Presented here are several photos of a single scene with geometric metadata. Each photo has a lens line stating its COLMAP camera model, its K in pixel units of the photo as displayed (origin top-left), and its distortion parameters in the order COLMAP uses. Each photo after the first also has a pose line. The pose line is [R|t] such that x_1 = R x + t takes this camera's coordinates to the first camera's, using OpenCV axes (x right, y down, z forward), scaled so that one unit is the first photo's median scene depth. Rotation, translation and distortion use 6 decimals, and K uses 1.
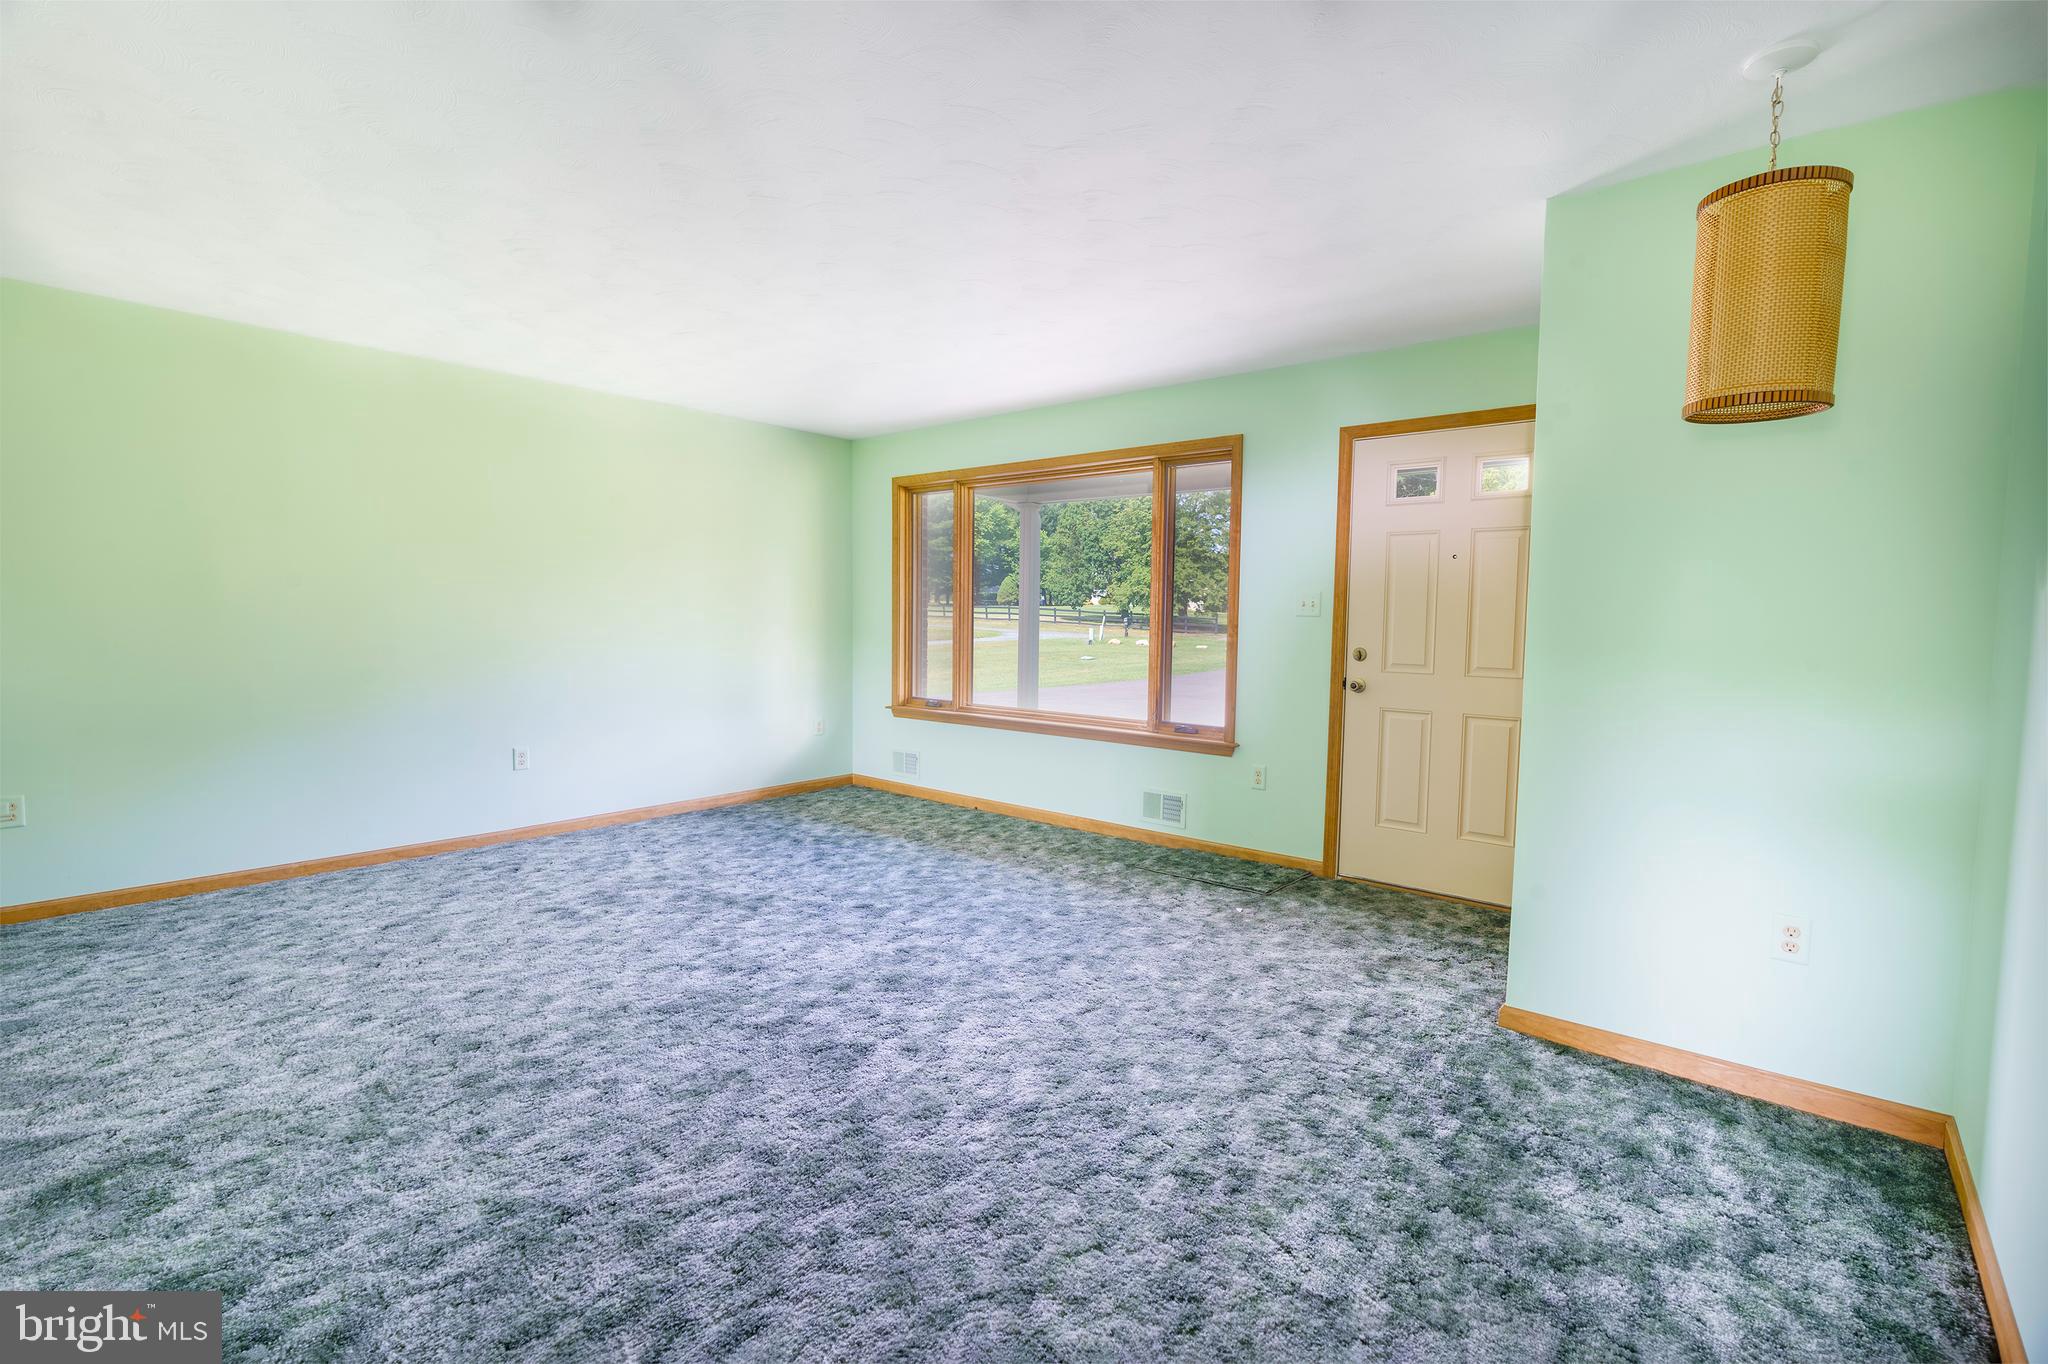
lens RADIAL K [[930.7, 0, 1024.0], [0, 930.7, 682.0], [0, 0, 1]] dist [-0.006448, -0.000218]
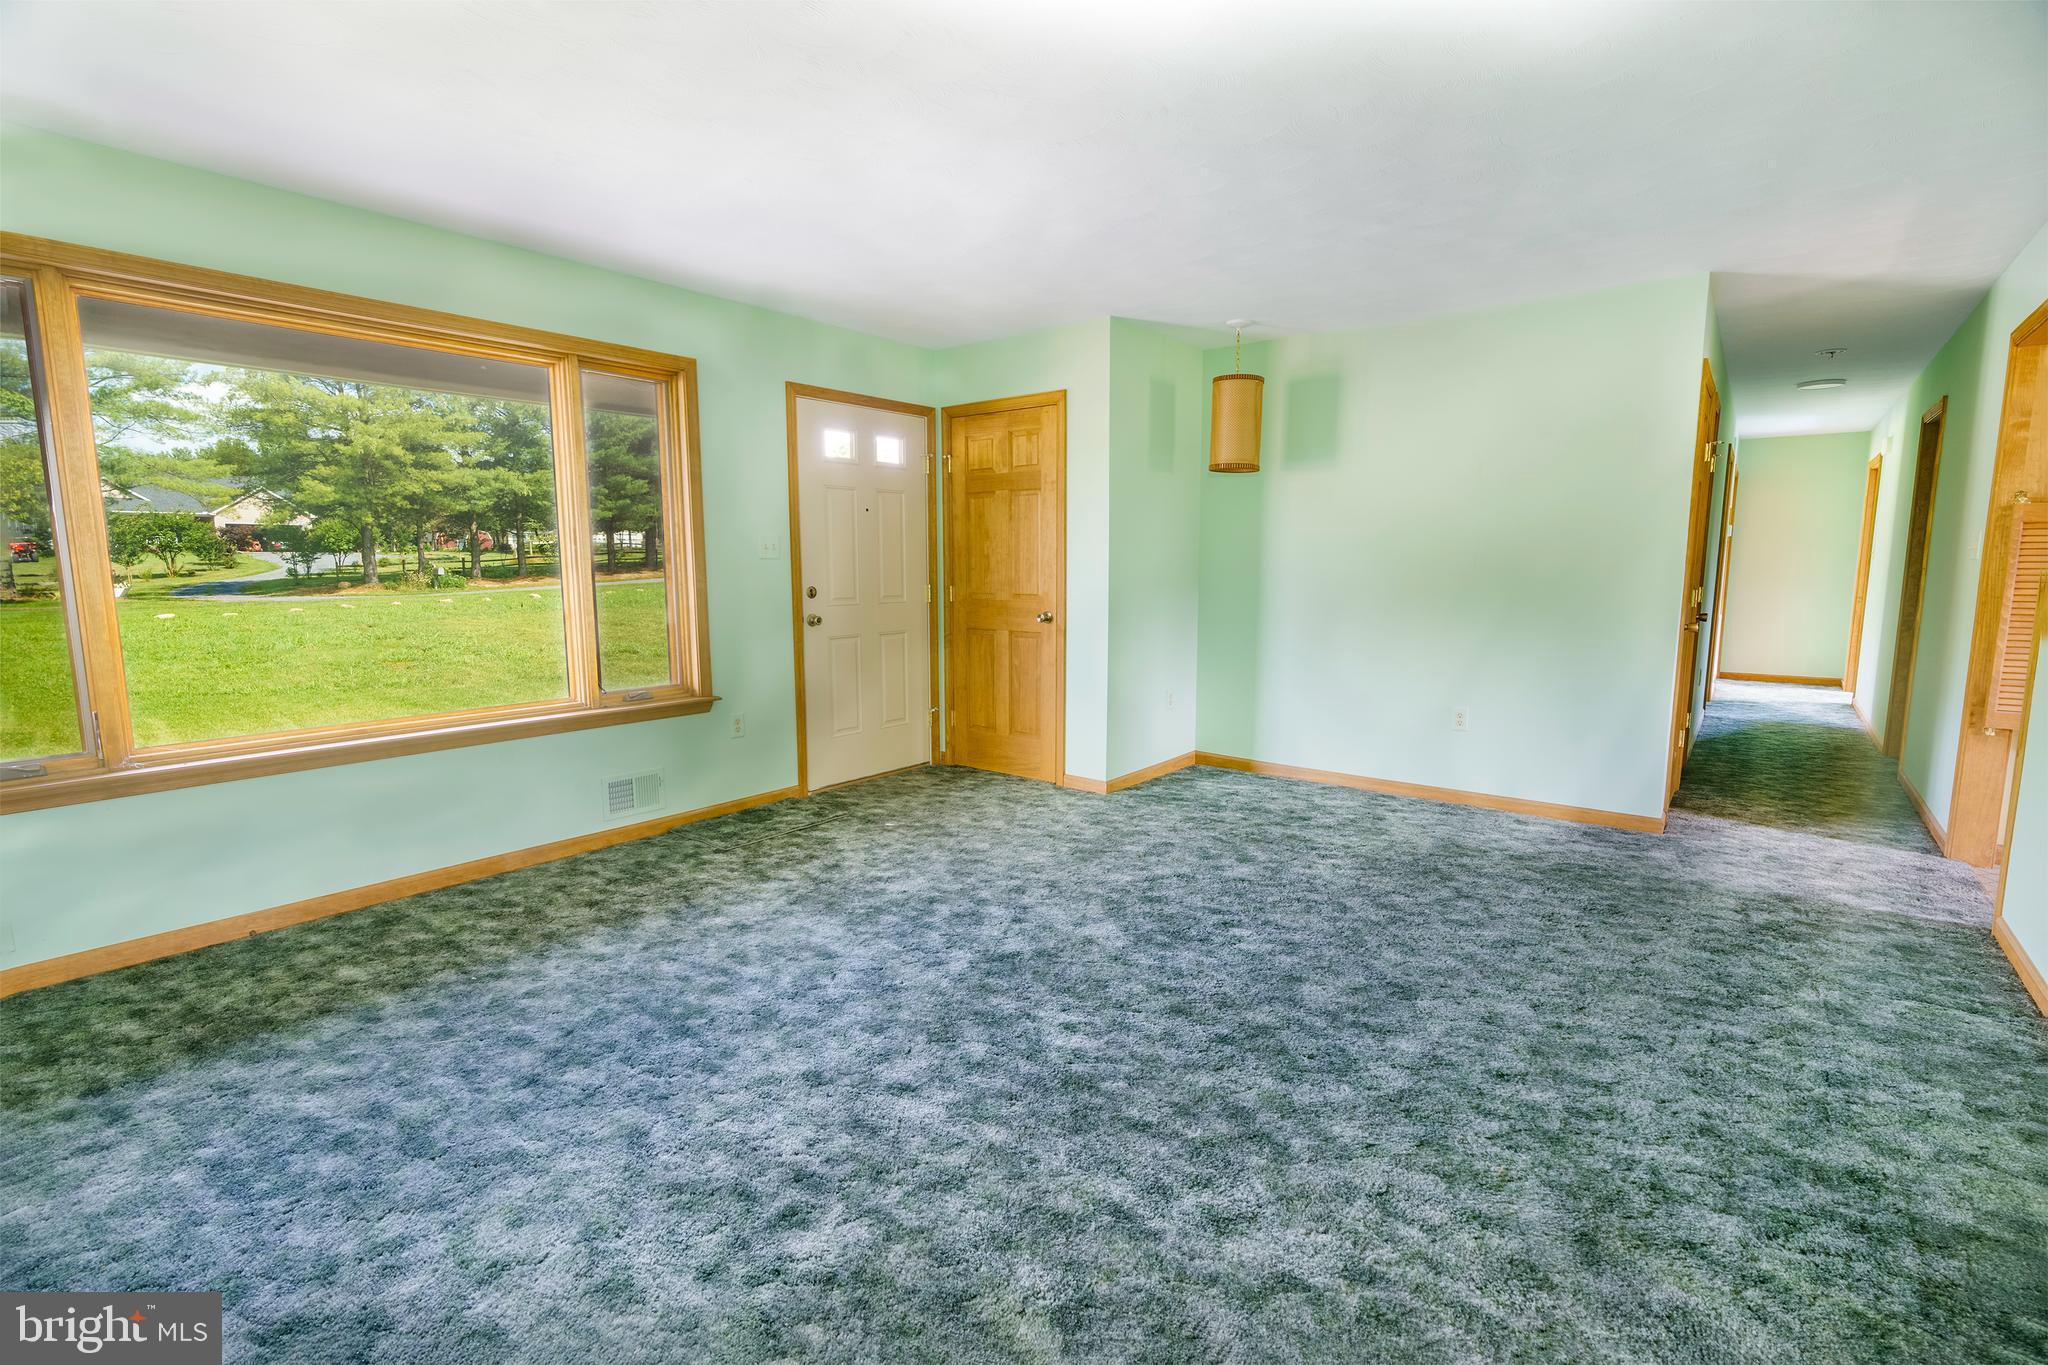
lens RADIAL K [[930.7, 0, 1024.0], [0, 930.7, 682.5], [0, 0, 1]] dist [-0.006448, -0.000218]
pose [[-0.025072, -0.138729, 0.990013, -0.772083], [0.084585, 0.986479, 0.140375, -0.058113], [-0.996101, 0.087260, -0.012999, 0.768762]]
